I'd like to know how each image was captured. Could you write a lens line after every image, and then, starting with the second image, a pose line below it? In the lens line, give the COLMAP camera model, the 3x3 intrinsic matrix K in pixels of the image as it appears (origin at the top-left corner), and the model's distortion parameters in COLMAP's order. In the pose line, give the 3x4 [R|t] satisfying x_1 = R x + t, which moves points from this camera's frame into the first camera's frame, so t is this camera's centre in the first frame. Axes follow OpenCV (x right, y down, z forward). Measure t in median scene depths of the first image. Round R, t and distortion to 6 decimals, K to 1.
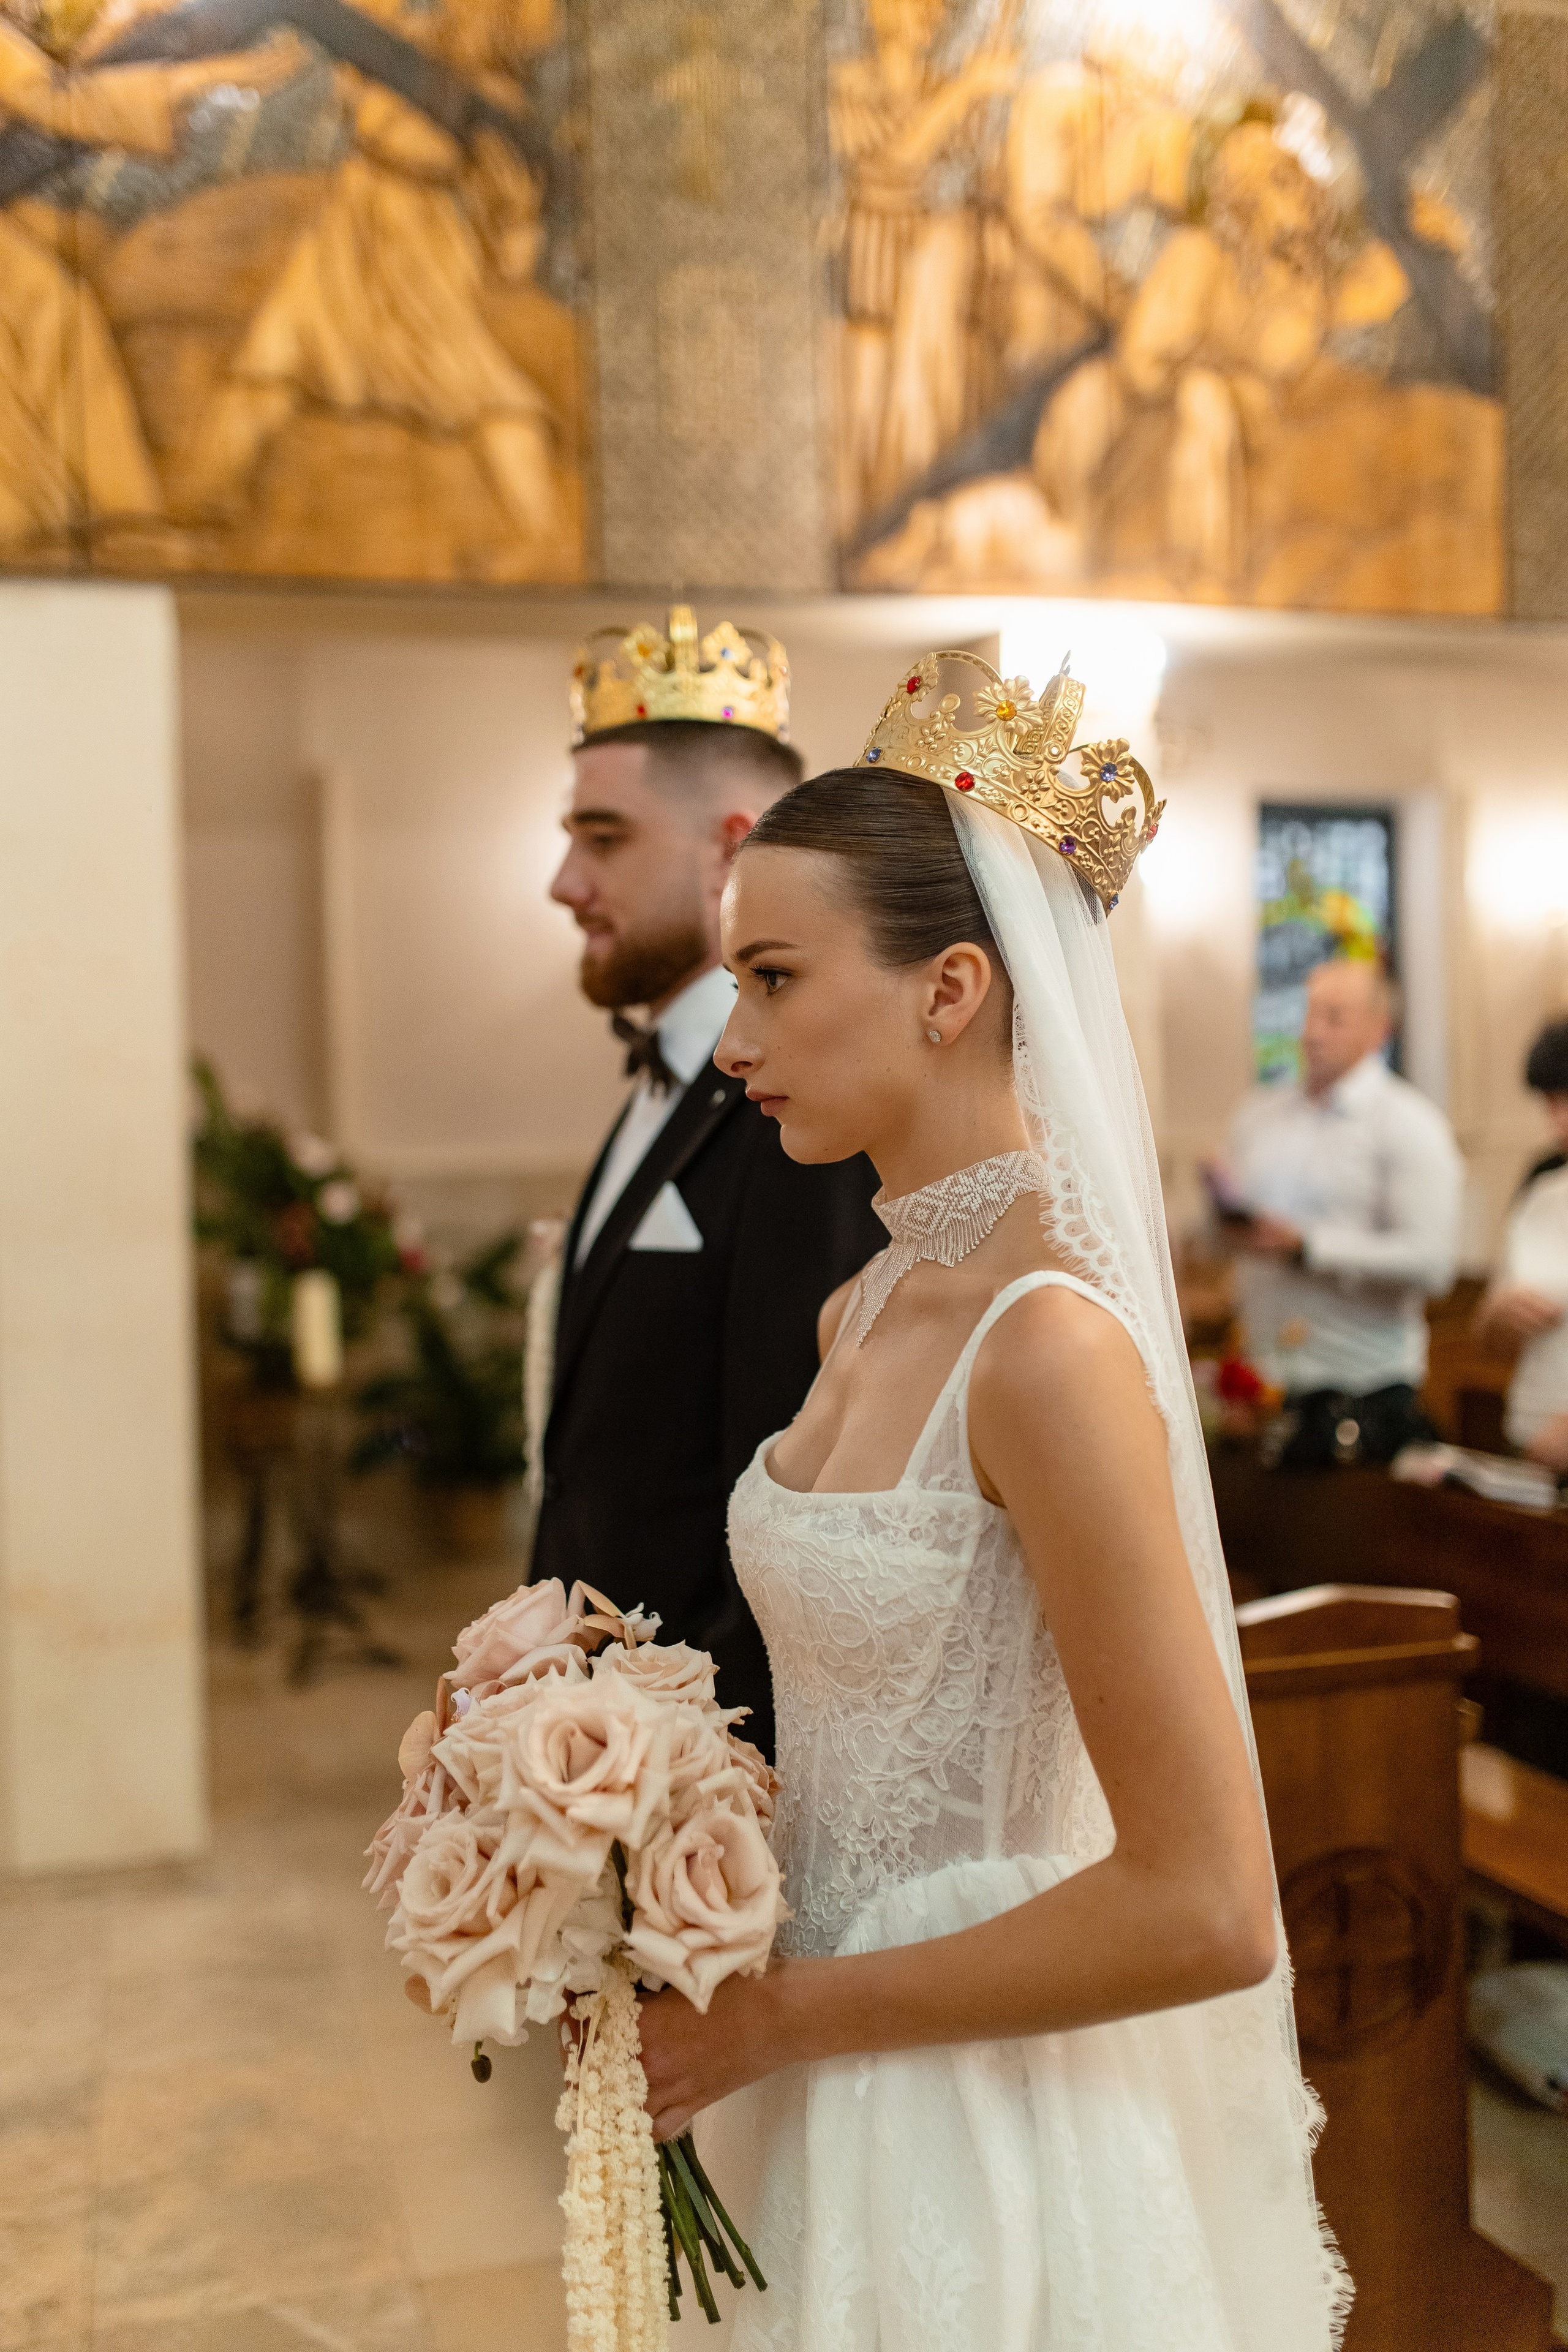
lens RADIAL K [[2224.6, 0, 790.0], [0, 2224.6, 1176.9], [0, 0, 1]] dist [-0.004561, 0.014266]
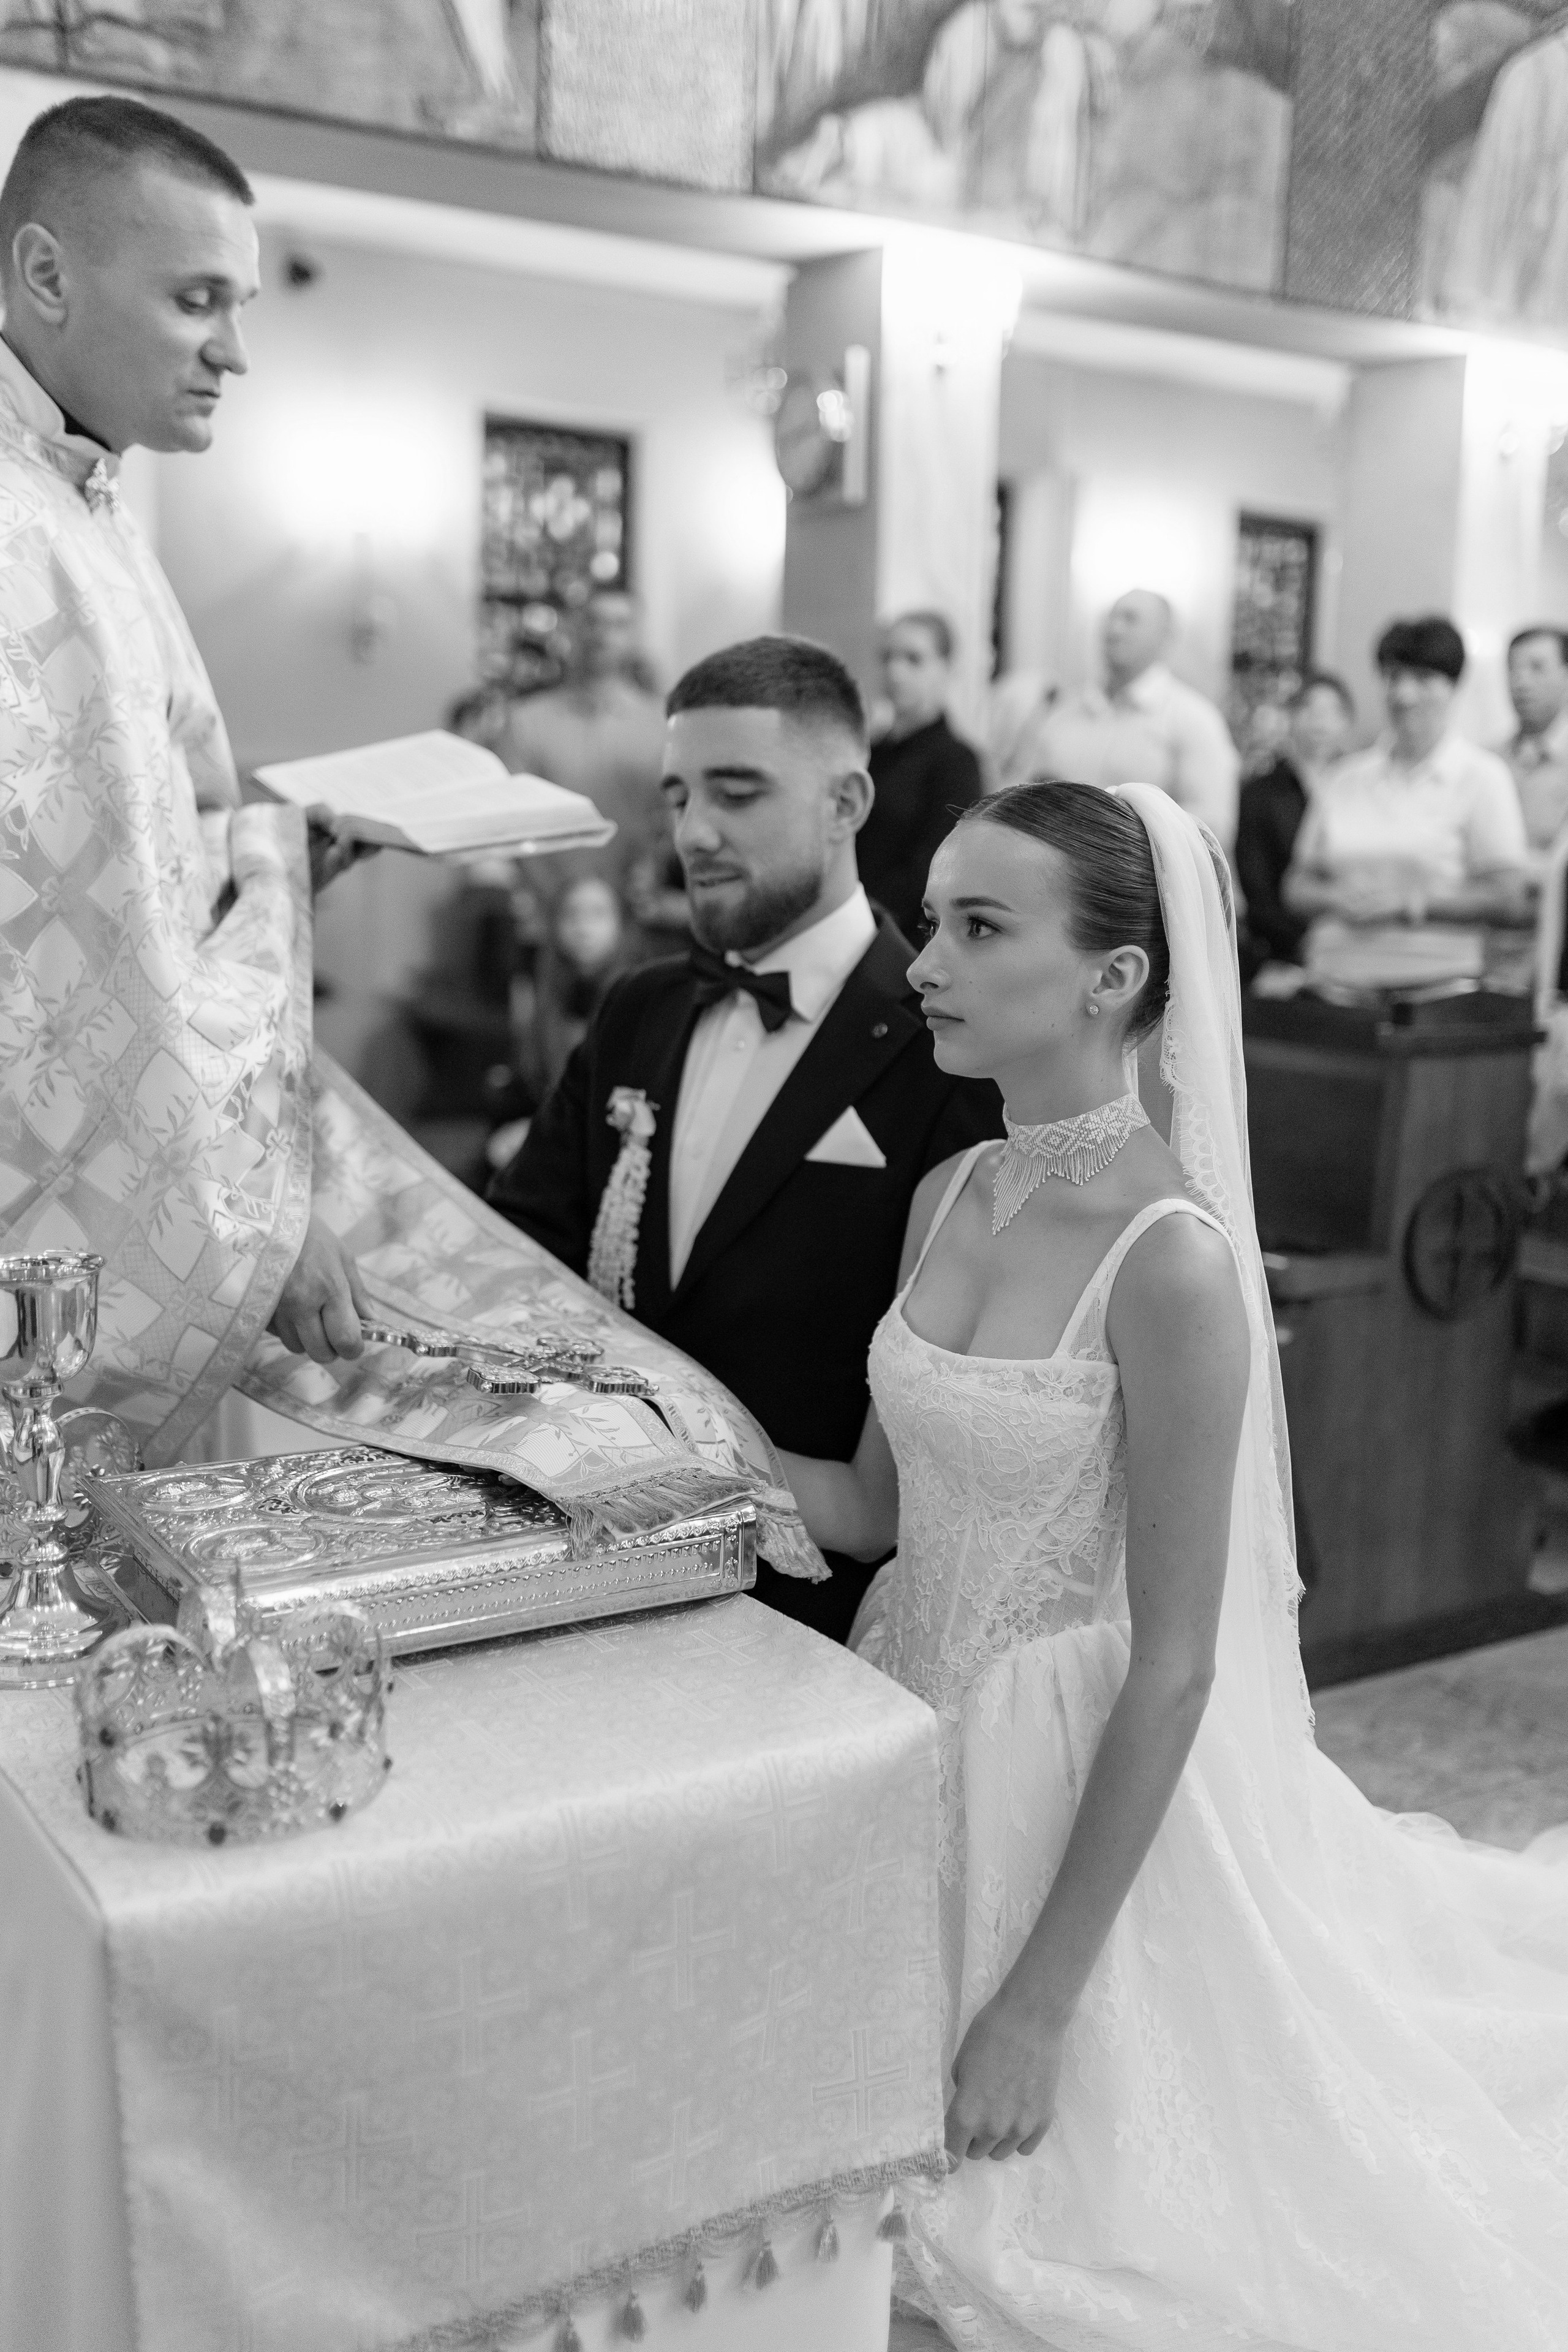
lens RADIAL K [[2224.6, 0, 790.0], [0, 2224.6, 1176.9], [0, 0, 1]] dist [-0.004561, 0.014266]
pose [[0.959597, 0.007162, 0.281288, -0.259472], [-0.044012, 0.991192, 0.124907, 0.074594], [-0.277916, -0.132240, 0.951460, -0.090842]]
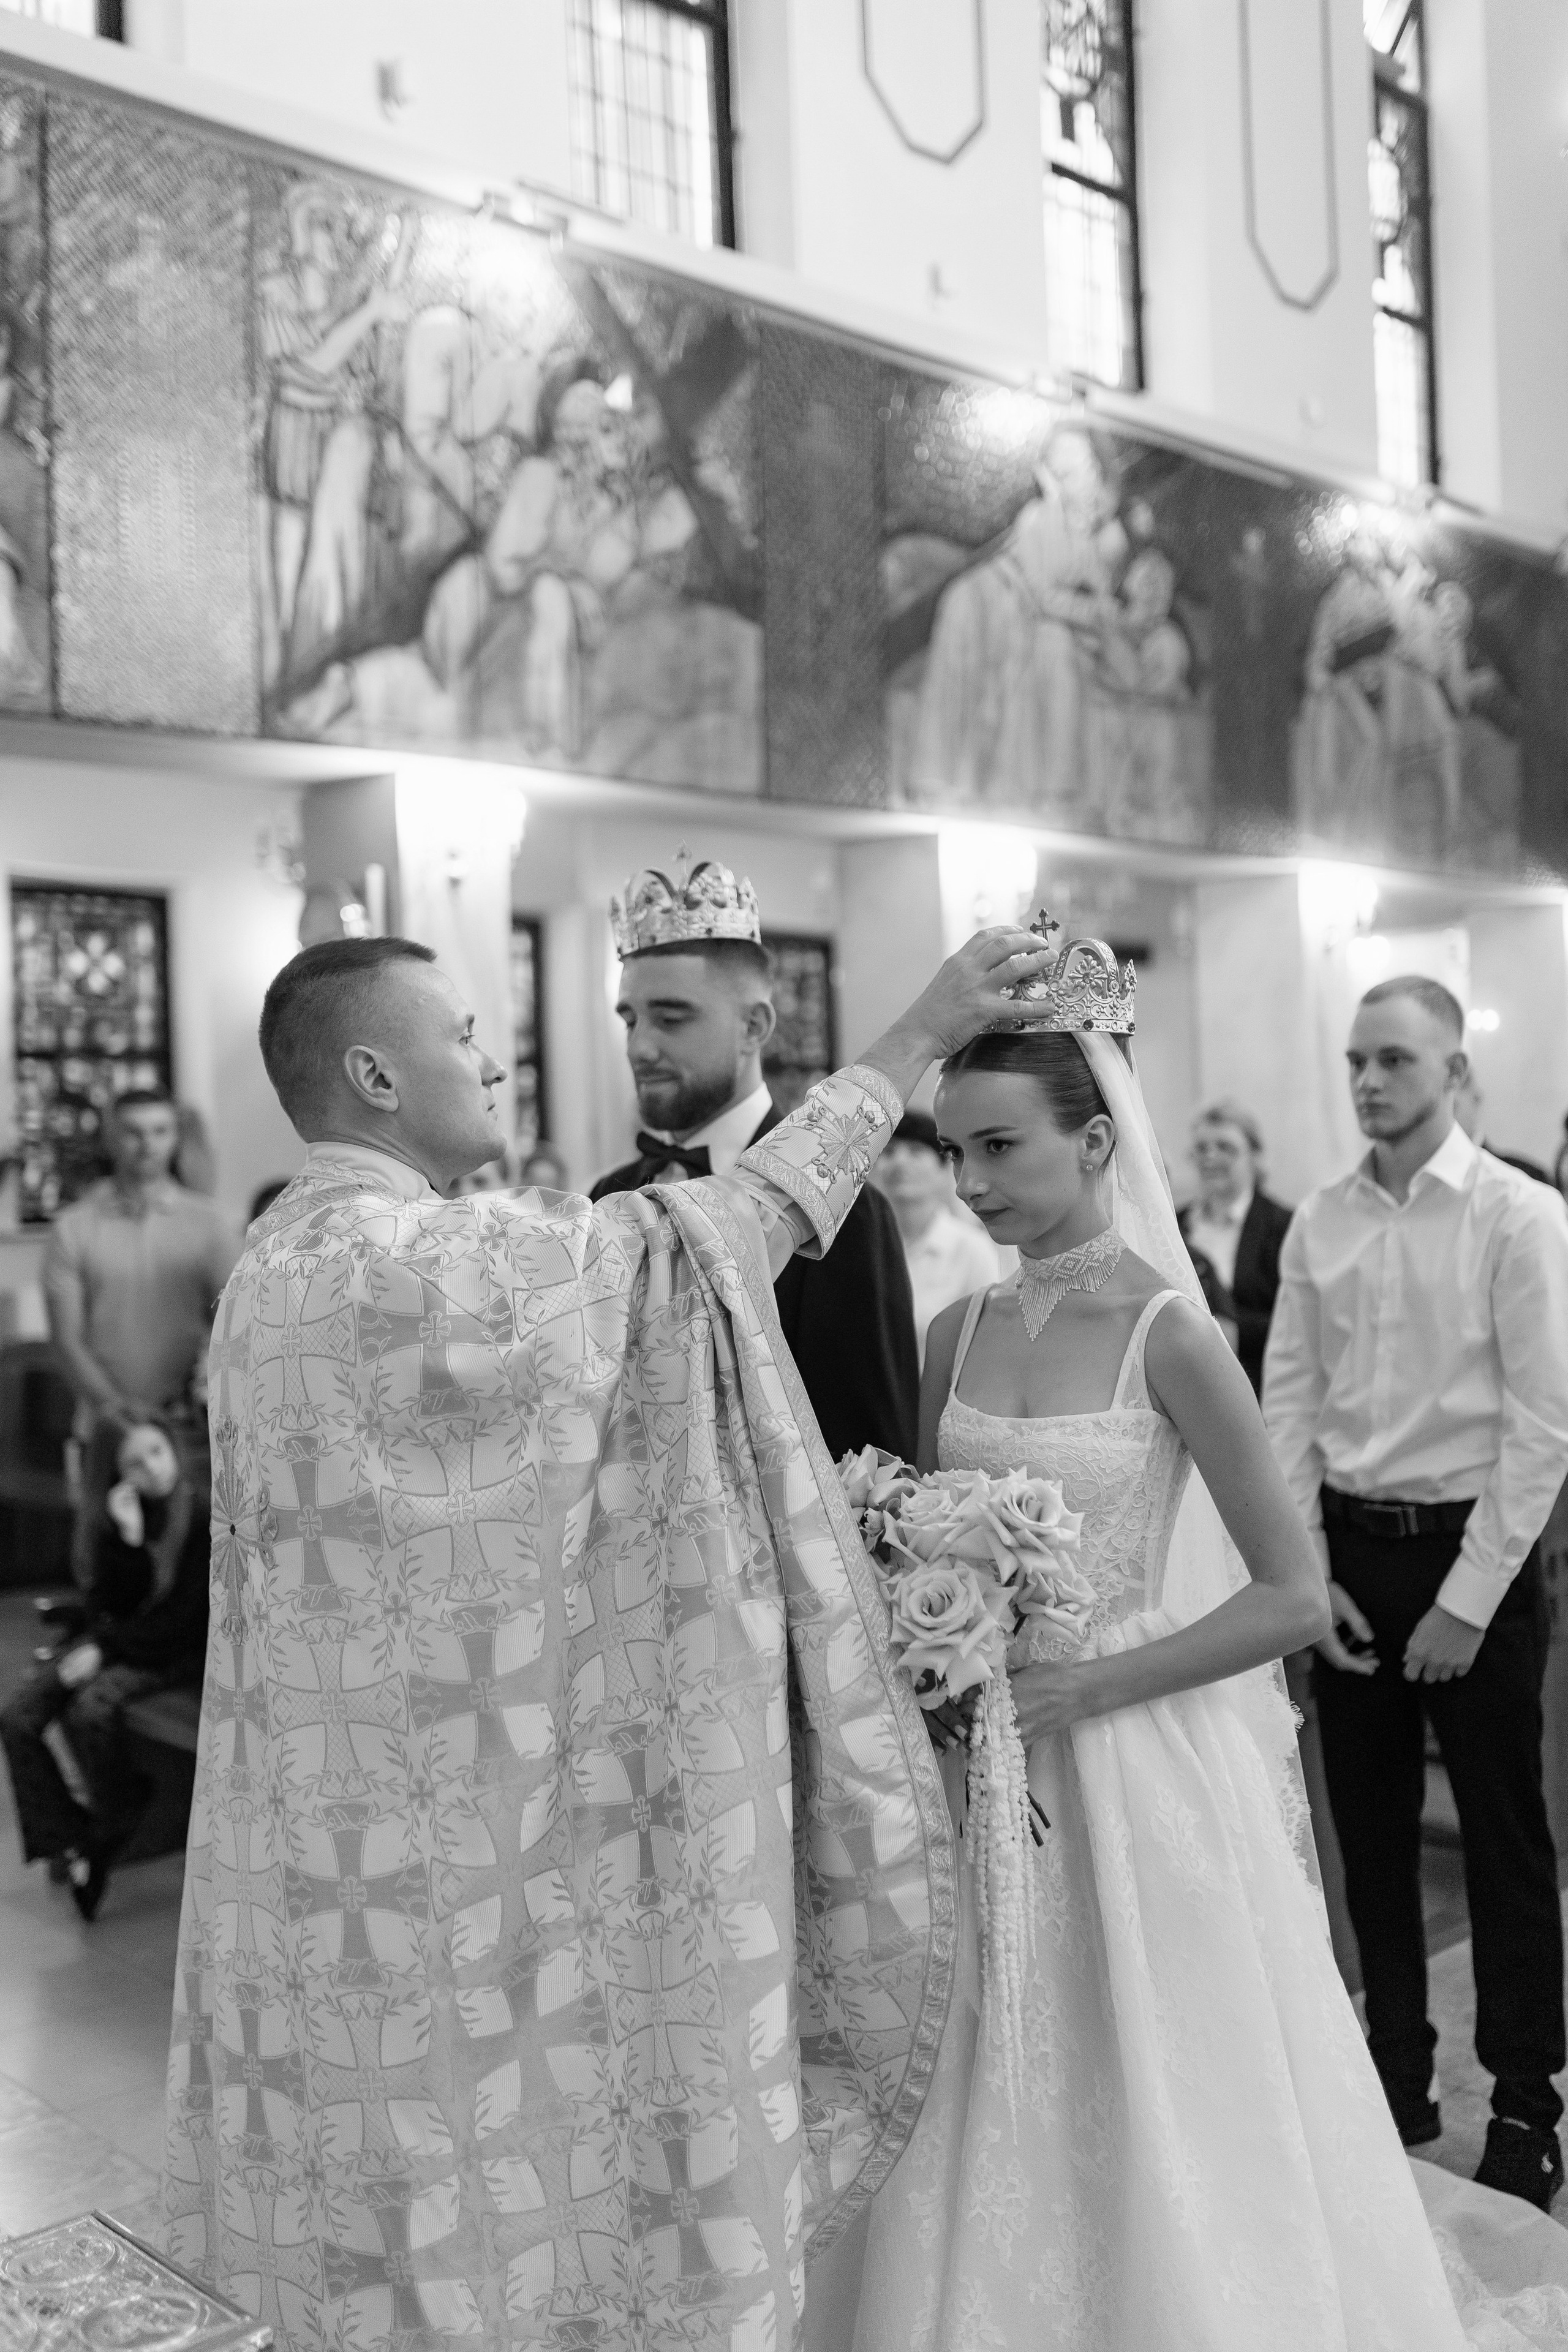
lens RADIAL K [[2224.6, 0, 790.0], [0, 2224.6, 1176.9], [0, 0, 1]] dist [-0.004561, 0.014266]
pose [[0.890648, -0.002511, 0.454686, -0.256569], [0.015935, 0.999543, -0.025693, -0.002215], [-0.454413, 0.030129, 0.890281, -0.129933]]
